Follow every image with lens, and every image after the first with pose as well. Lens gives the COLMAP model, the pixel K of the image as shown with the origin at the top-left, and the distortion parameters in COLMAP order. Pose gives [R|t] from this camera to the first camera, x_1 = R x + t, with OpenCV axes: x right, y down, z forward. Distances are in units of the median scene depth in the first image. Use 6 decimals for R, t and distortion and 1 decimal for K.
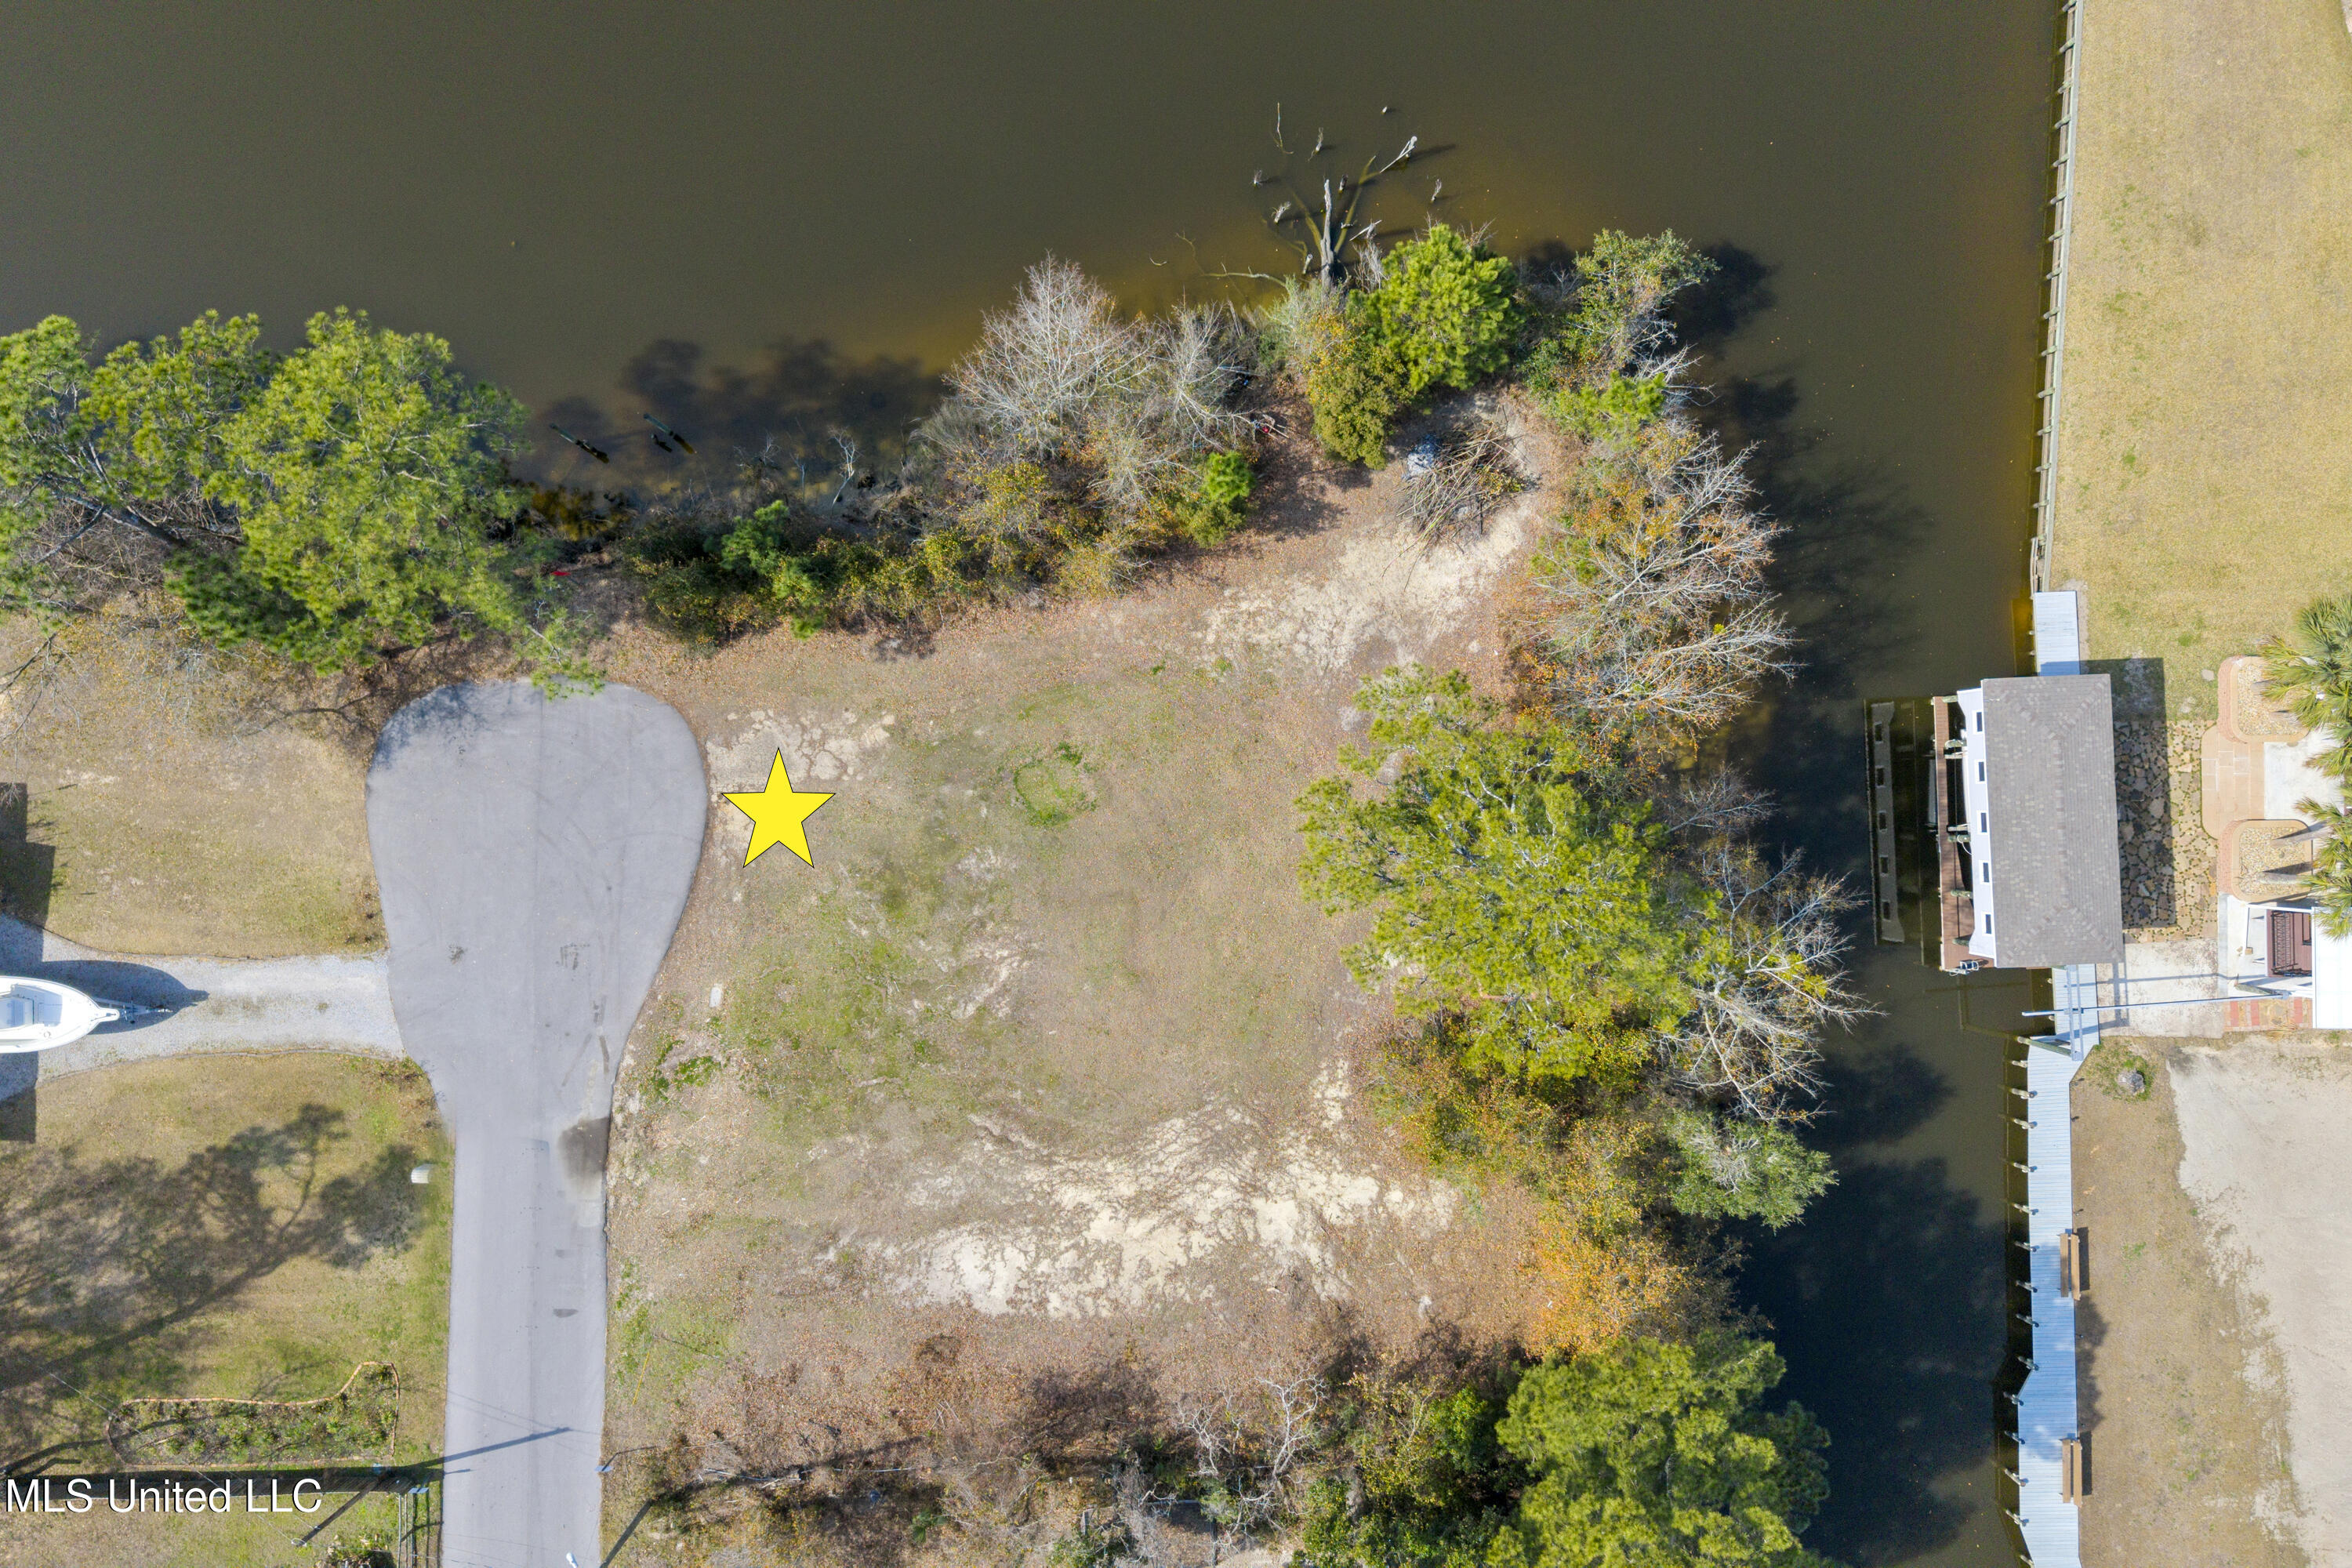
lens RADIAL K [[1829.6, 0, 1187.4], [0, 1829.6, 821.3], [0, 0, 1]] dist [0.042491, -0.062654]
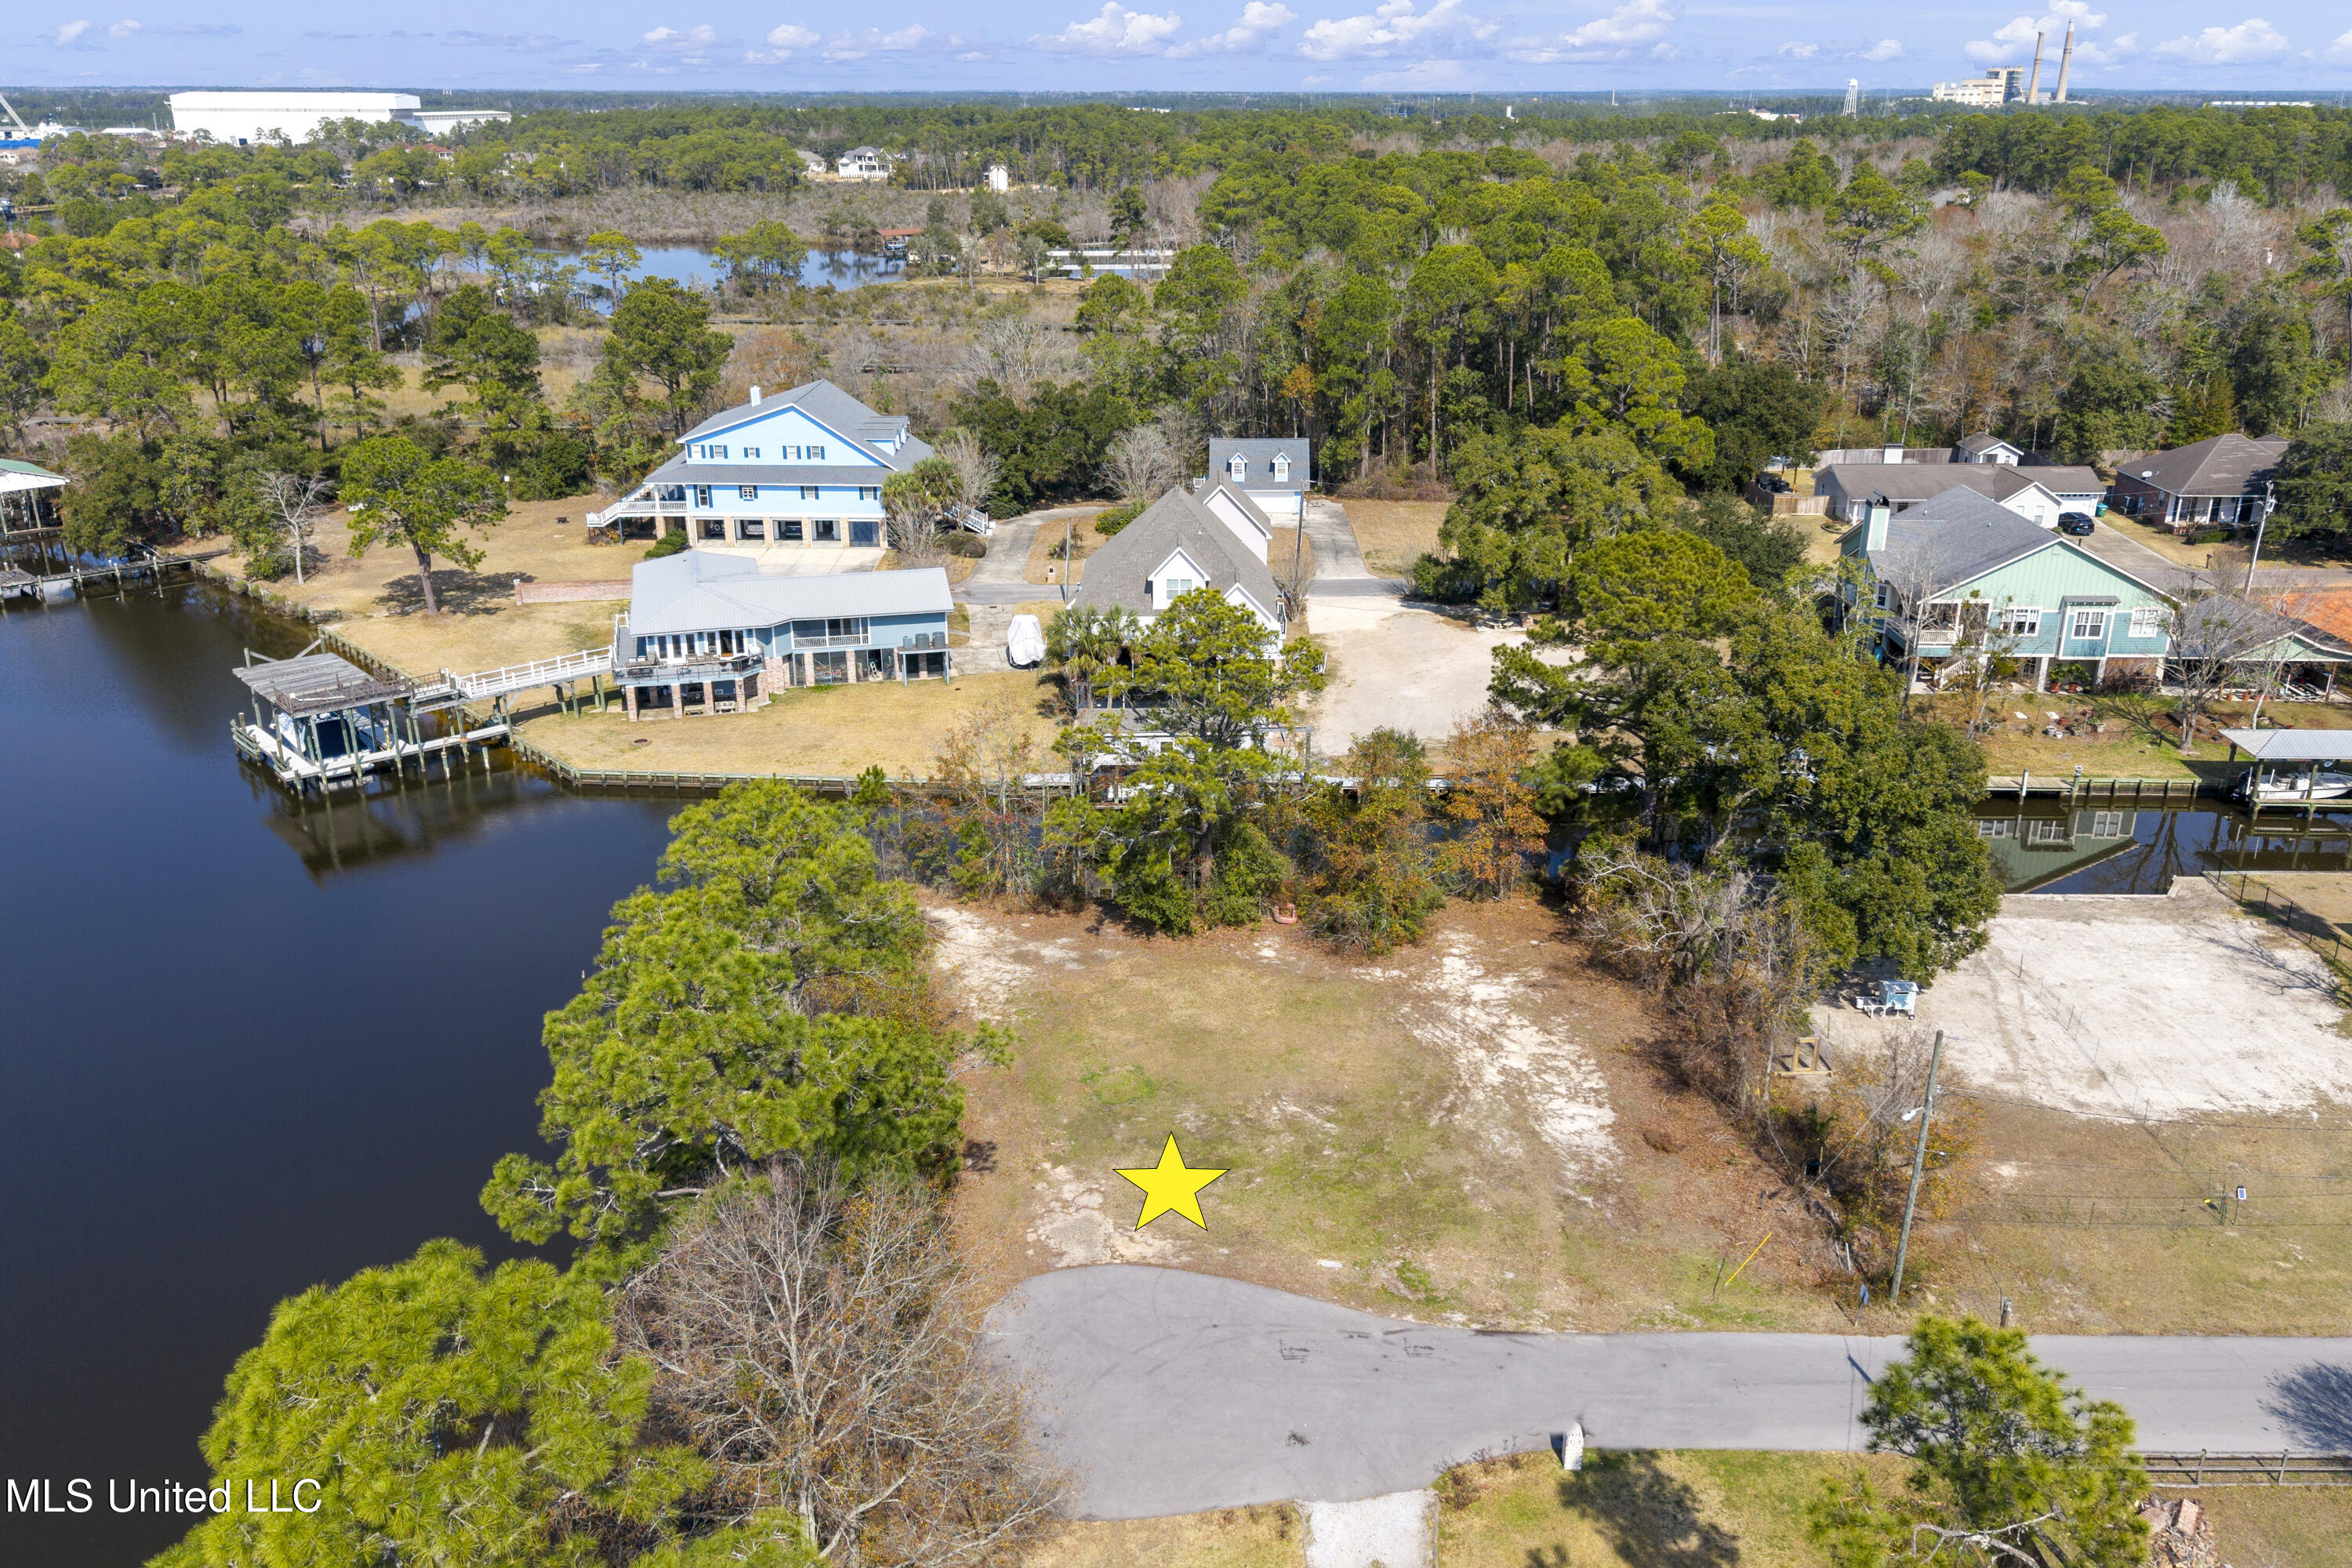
lens RADIAL K [[1829.6, 0, 1187.4], [0, 1829.6, 821.3], [0, 0, 1]] dist [0.042491, -0.062654]
pose [[0.010365, -0.394705, 0.918749, -1.015068], [0.999701, 0.024423, -0.000786, 0.018102], [-0.022128, 0.918483, 0.394840, 0.426807]]
